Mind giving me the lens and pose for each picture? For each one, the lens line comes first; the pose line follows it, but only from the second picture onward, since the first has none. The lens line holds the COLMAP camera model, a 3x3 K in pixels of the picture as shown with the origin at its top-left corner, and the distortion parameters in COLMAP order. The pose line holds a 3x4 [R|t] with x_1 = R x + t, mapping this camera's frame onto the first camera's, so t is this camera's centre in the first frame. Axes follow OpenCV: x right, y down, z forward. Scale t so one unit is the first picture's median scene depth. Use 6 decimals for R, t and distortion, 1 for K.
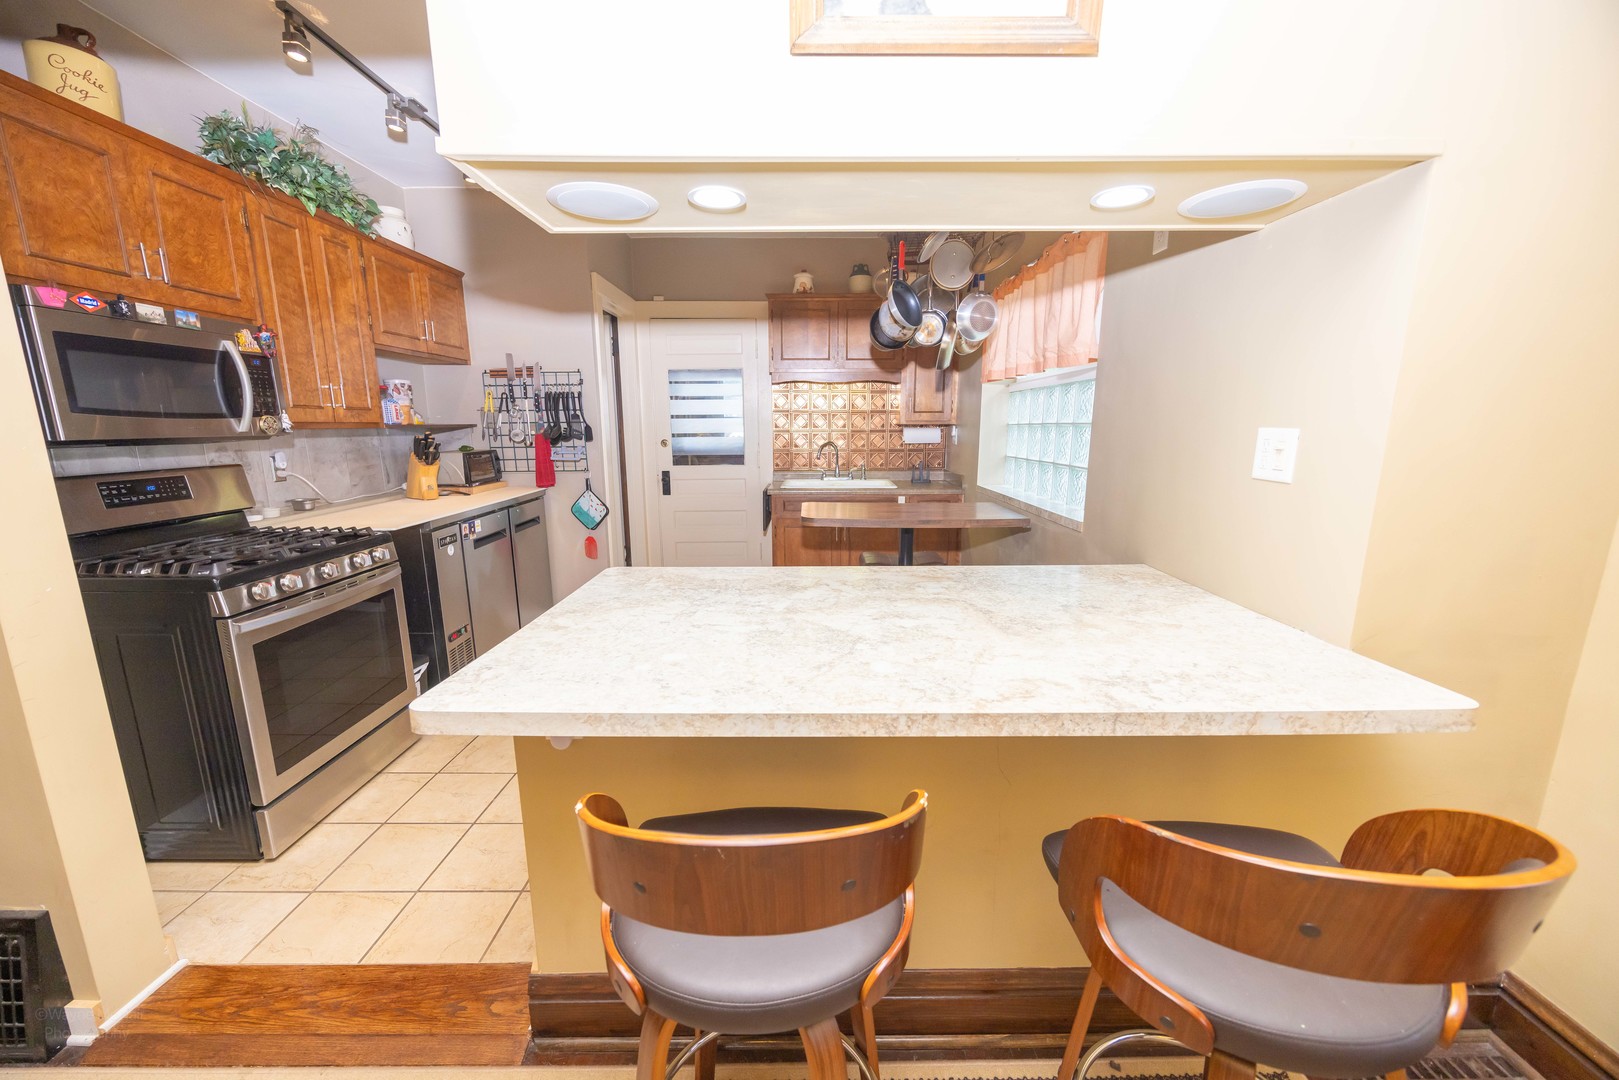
lens RADIAL K [[616.1, 0, 805.0], [0, 616.1, 541.2], [0, 0, 1]] dist [-0.001208, 0.000438]
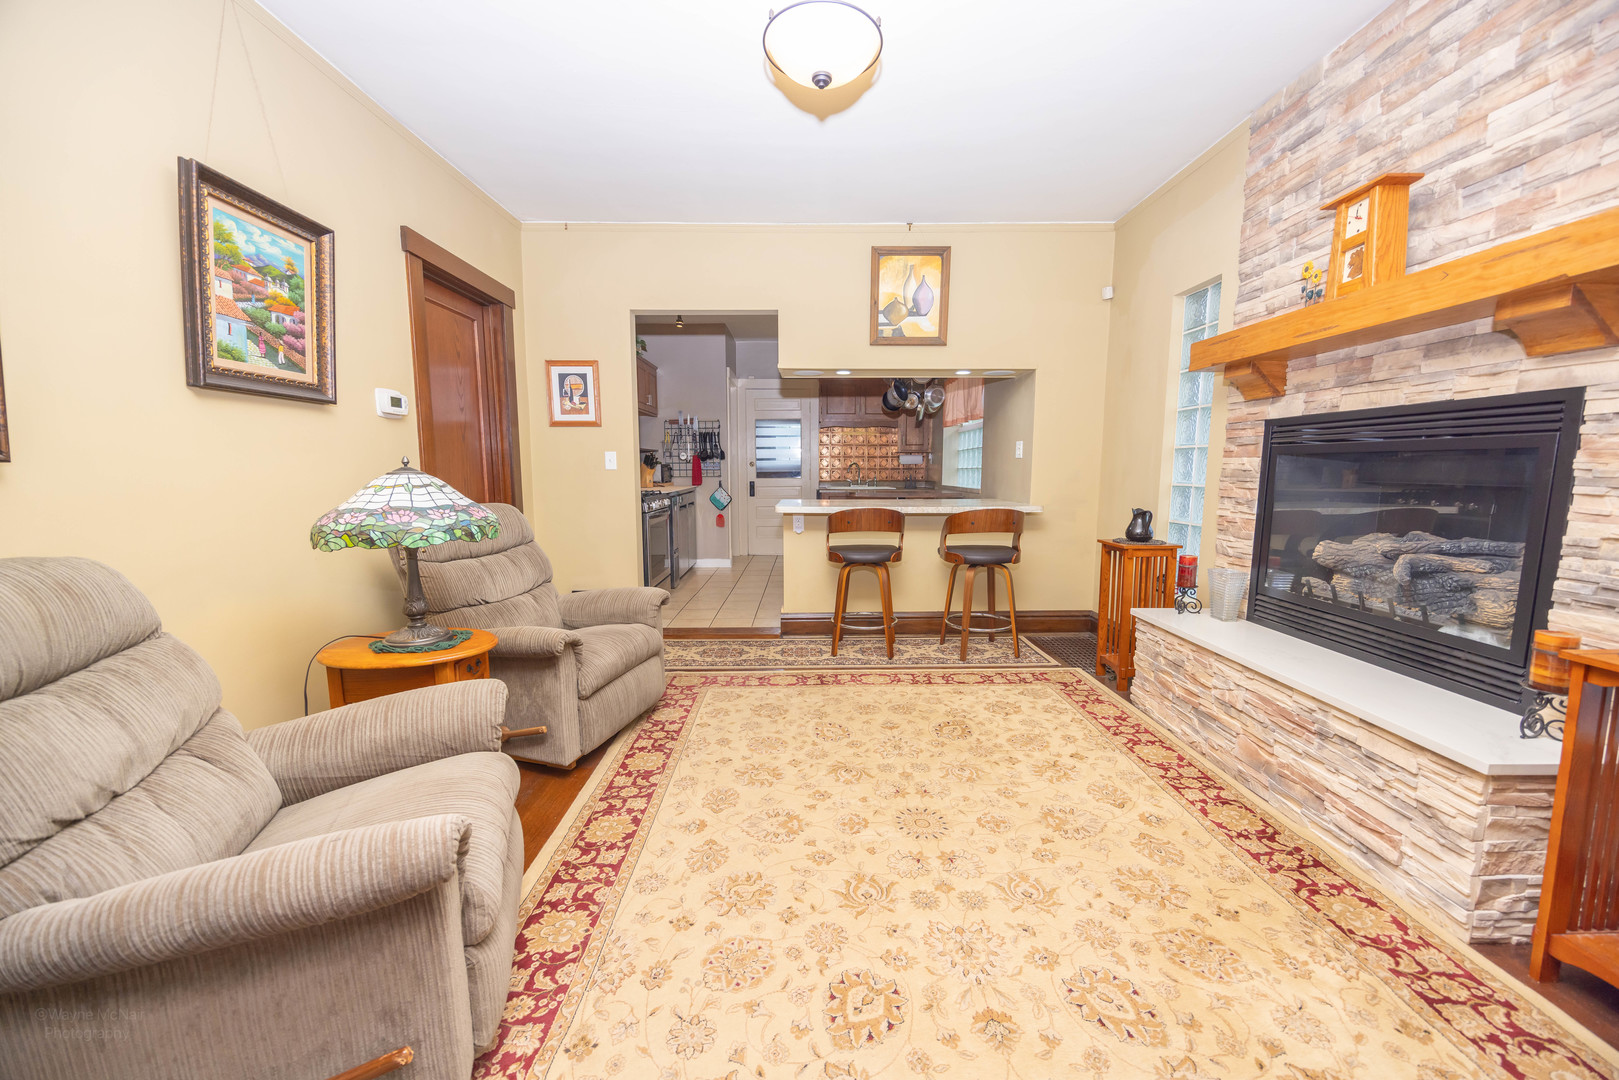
lens RADIAL K [[616.1, 0, 804.9], [0, 616.1, 540.1], [0, 0, 1]] dist [-0.001208, 0.000438]
pose [[0.999983, 0.000055, 0.005864, -0.125315], [0.000384, 0.997196, -0.074837, 0.204715], [-0.005851, 0.074838, 0.997179, -0.762114]]
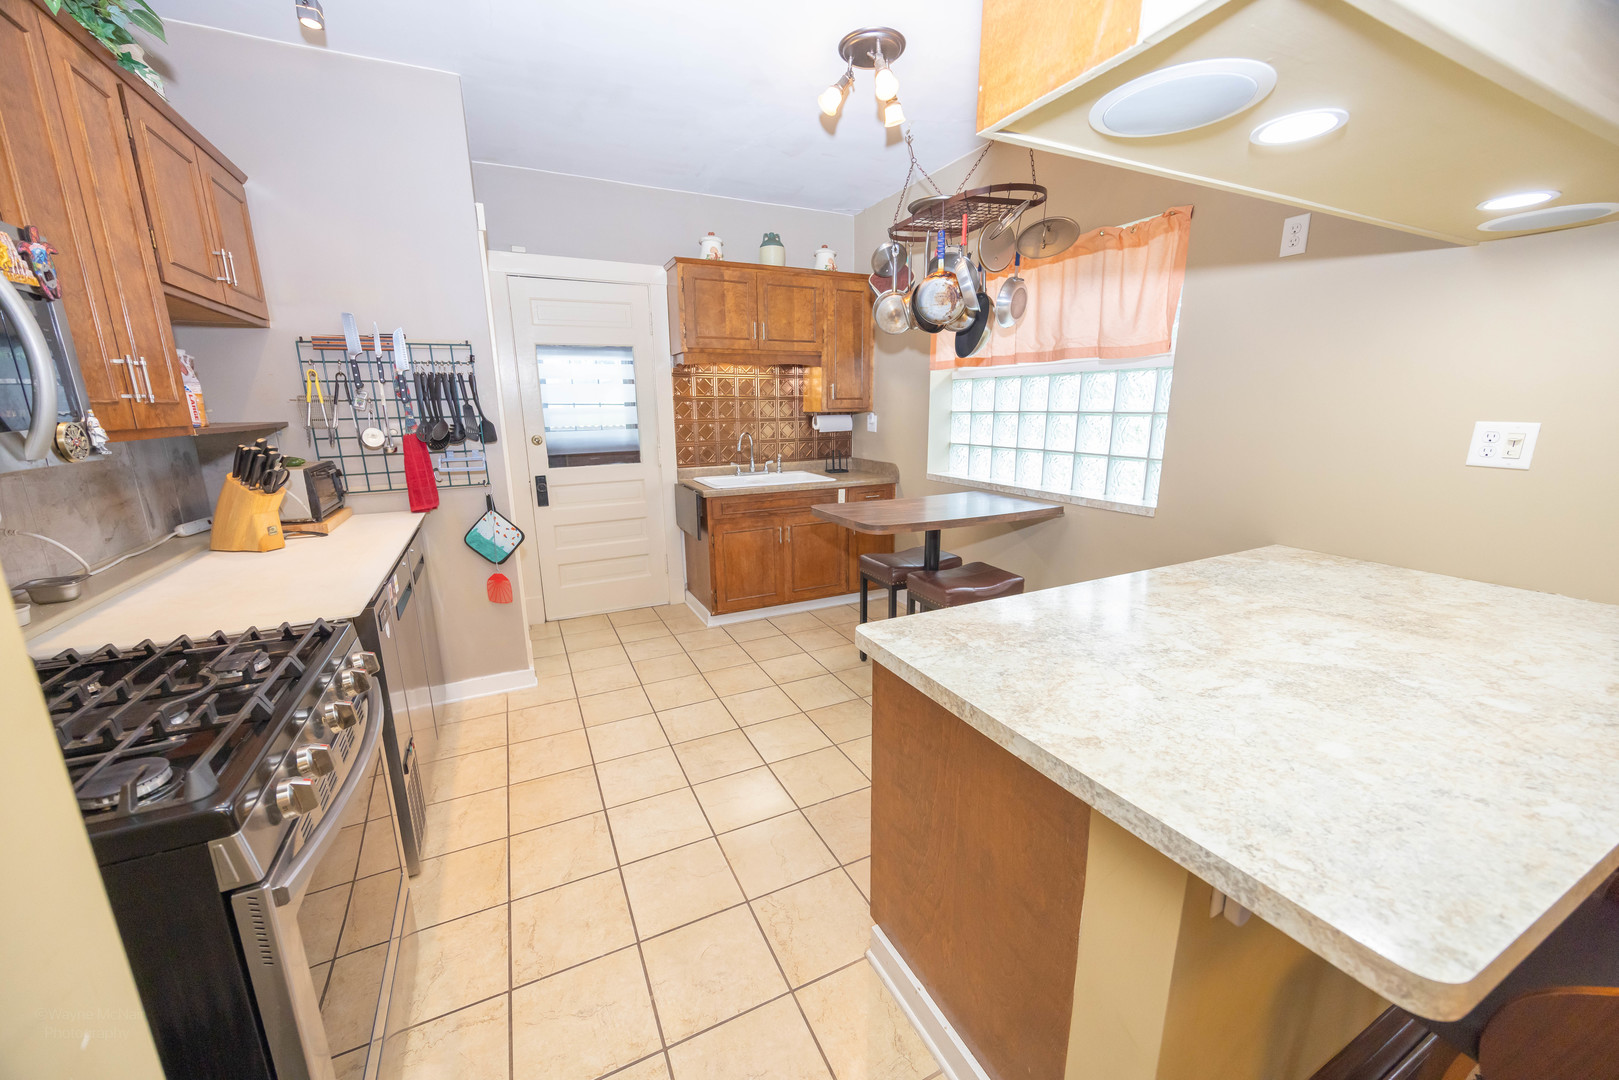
lens RADIAL K [[616.1, 0, 807.6], [0, 616.1, 539.8], [0, 0, 1]] dist [-0.001208, 0.000438]
pose [[0.896454, -0.102245, 0.431180, -0.343825], [0.090863, 0.994755, 0.046973, -0.050266], [-0.433721, -0.002931, 0.901042, 0.193140]]
